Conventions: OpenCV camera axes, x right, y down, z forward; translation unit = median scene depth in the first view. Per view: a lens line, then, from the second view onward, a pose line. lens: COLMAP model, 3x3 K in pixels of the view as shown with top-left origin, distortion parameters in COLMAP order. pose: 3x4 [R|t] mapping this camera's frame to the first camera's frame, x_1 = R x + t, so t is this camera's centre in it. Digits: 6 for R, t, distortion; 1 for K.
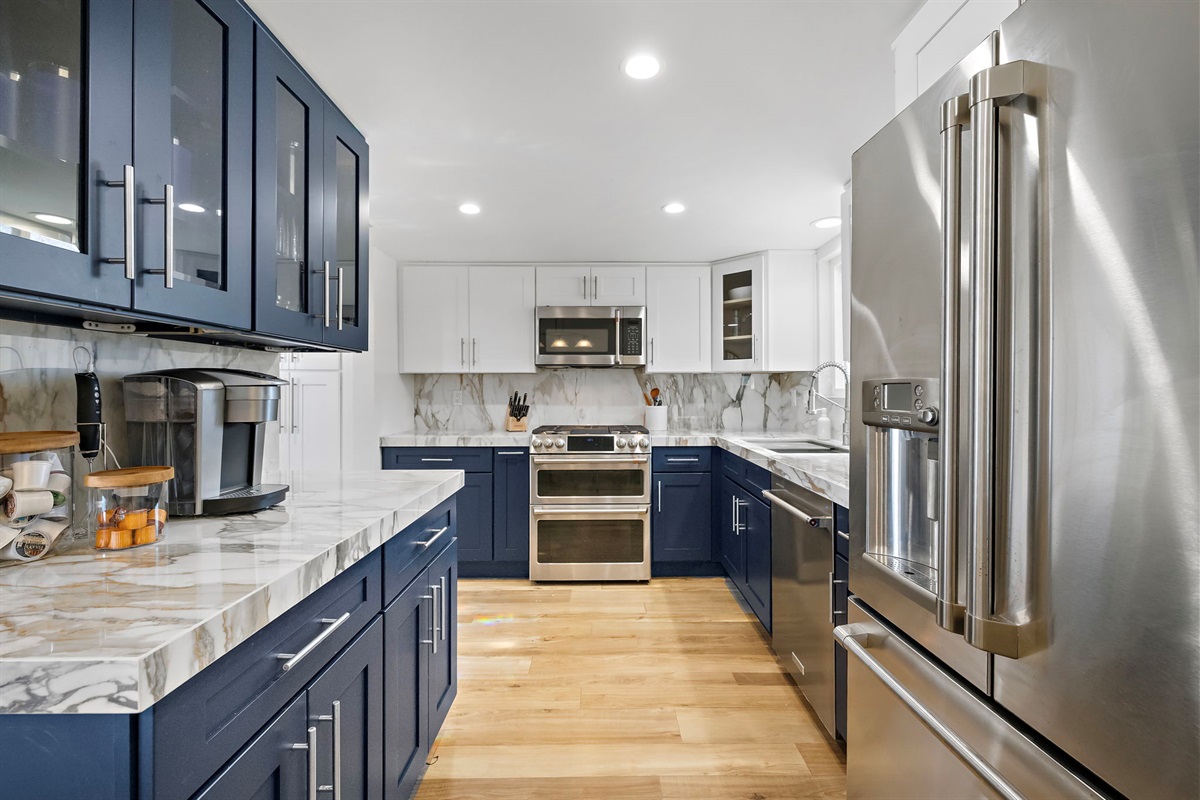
lens RADIAL K [[519.4, 0, 626.9], [0, 519.4, 396.5], [0, 0, 1]] dist [-0.001369, 0.000501]
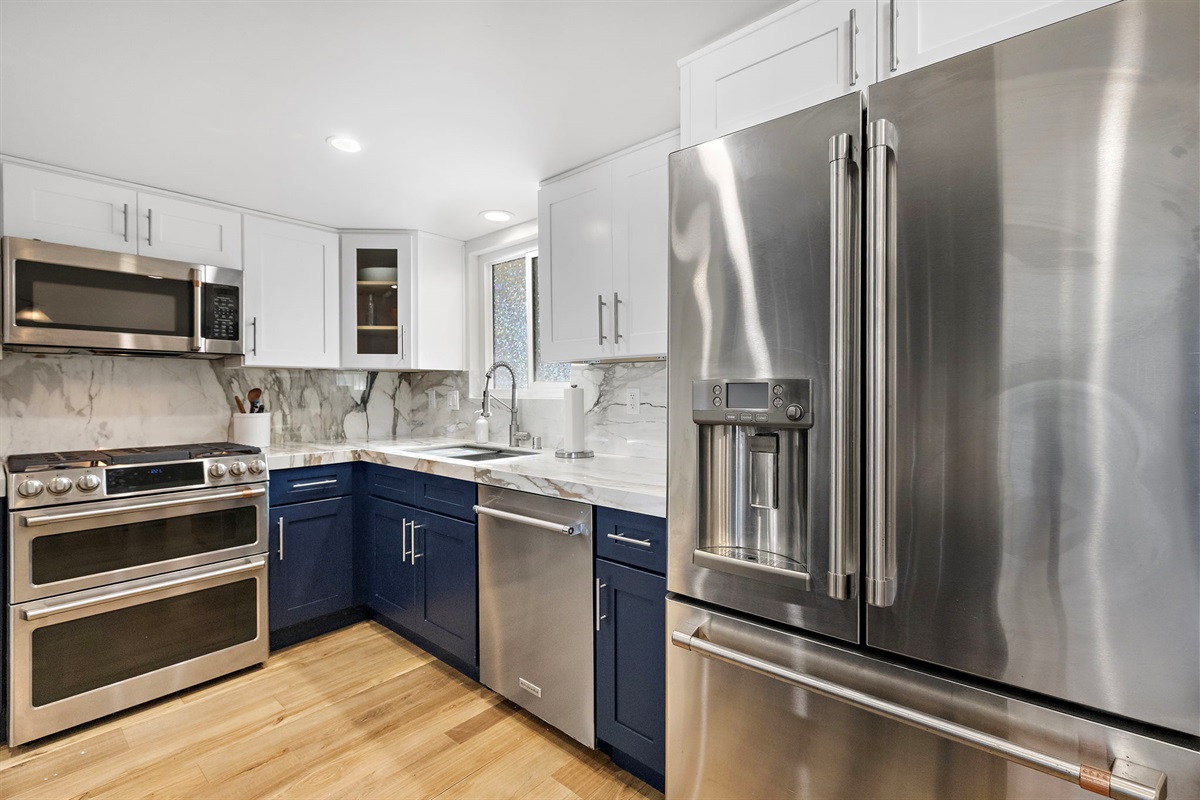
lens RADIAL K [[519.4, 0, 626.9], [0, 519.4, 396.5], [0, 0, 1]] dist [-0.001369, 0.000501]
pose [[0.667087, -0.007475, 0.744942, -0.151535], [0.010235, 0.999947, 0.000869, -0.000084], [-0.744909, 0.007045, 0.667129, 0.163130]]
